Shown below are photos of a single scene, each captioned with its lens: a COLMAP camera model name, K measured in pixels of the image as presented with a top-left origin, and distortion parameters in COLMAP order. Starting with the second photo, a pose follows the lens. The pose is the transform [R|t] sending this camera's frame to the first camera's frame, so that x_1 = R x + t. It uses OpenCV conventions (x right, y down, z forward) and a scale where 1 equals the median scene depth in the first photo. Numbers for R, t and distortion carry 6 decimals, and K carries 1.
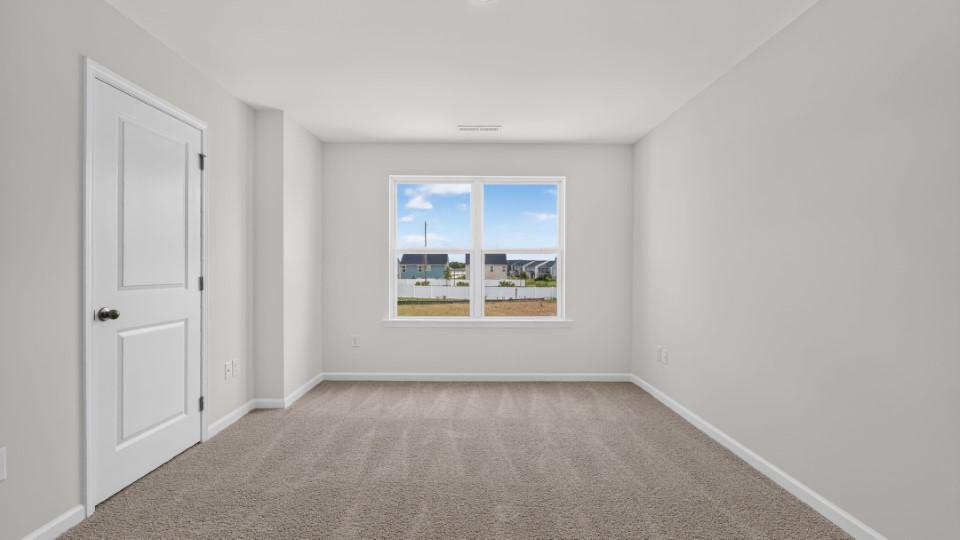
lens RADIAL K [[443.2, 0, 474.5], [0, 443.2, 266.7], [0, 0, 1]] dist [-0.012914, 0.003886]
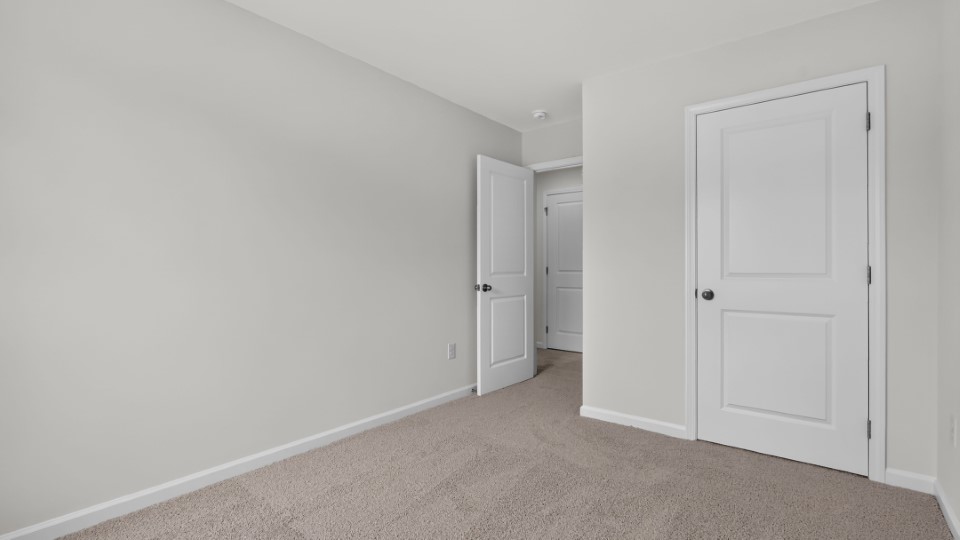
lens RADIAL K [[443.2, 0, 483.3], [0, 443.2, 266.0], [0, 0, 1]] dist [-0.012914, 0.003886]
pose [[-0.647160, 0.009752, -0.762291, 0.311690], [0.010595, 0.999937, 0.003798, 0.006259], [0.762280, -0.005619, -0.647223, 0.738227]]
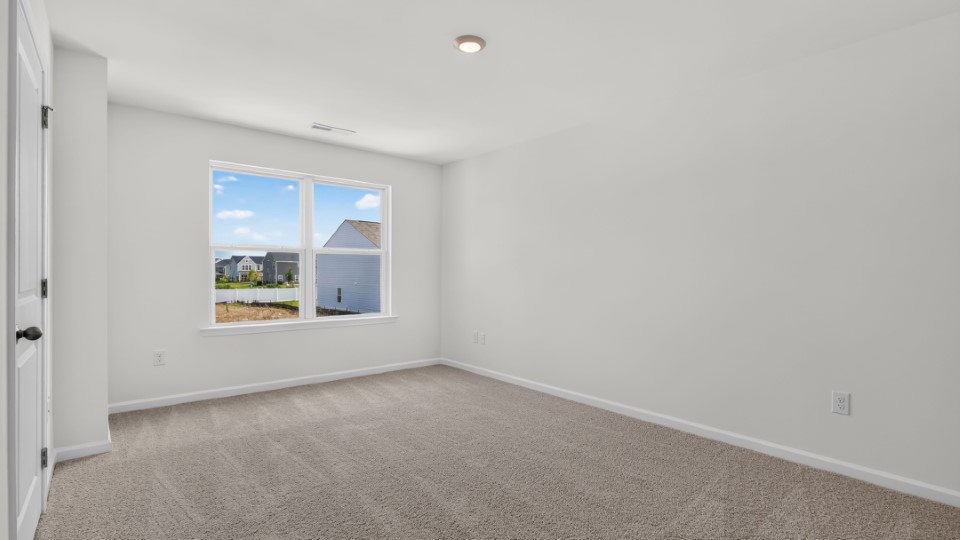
lens RADIAL K [[443.2, 0, 482.1], [0, 443.2, 267.3], [0, 0, 1]] dist [-0.012914, 0.003886]
pose [[0.773292, 0.007153, 0.634009, -0.393506], [-0.007677, 0.999969, -0.001919, -0.000050], [-0.634003, -0.003383, 0.773323, 0.007528]]
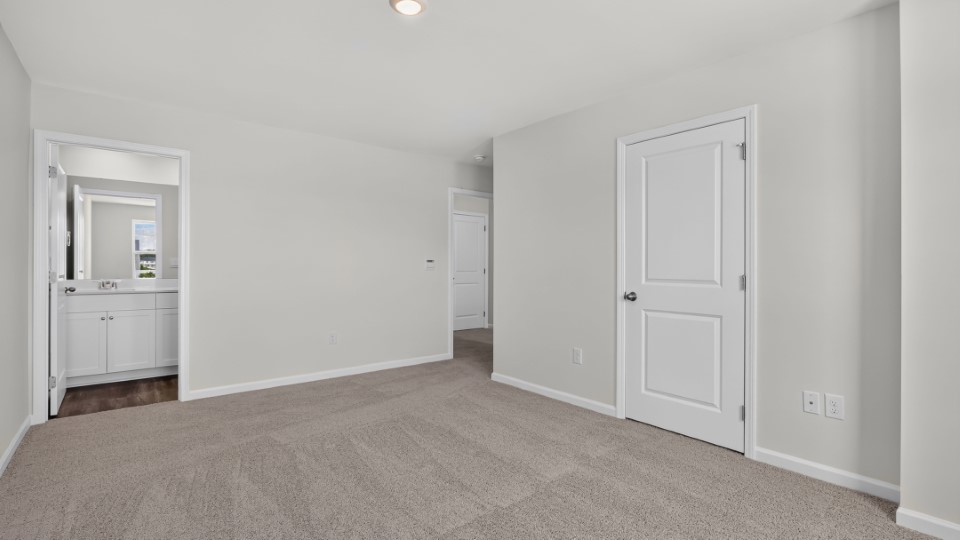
lens RADIAL K [[443.2, 0, 476.0], [0, 443.2, 272.2], [0, 0, 1]] dist [-0.012914, 0.003886]
pose [[-0.800203, -0.001861, -0.599726, 0.287915], [-0.006733, 0.999960, 0.005881, 0.009345], [0.599691, 0.008744, -0.800184, 1.045554]]
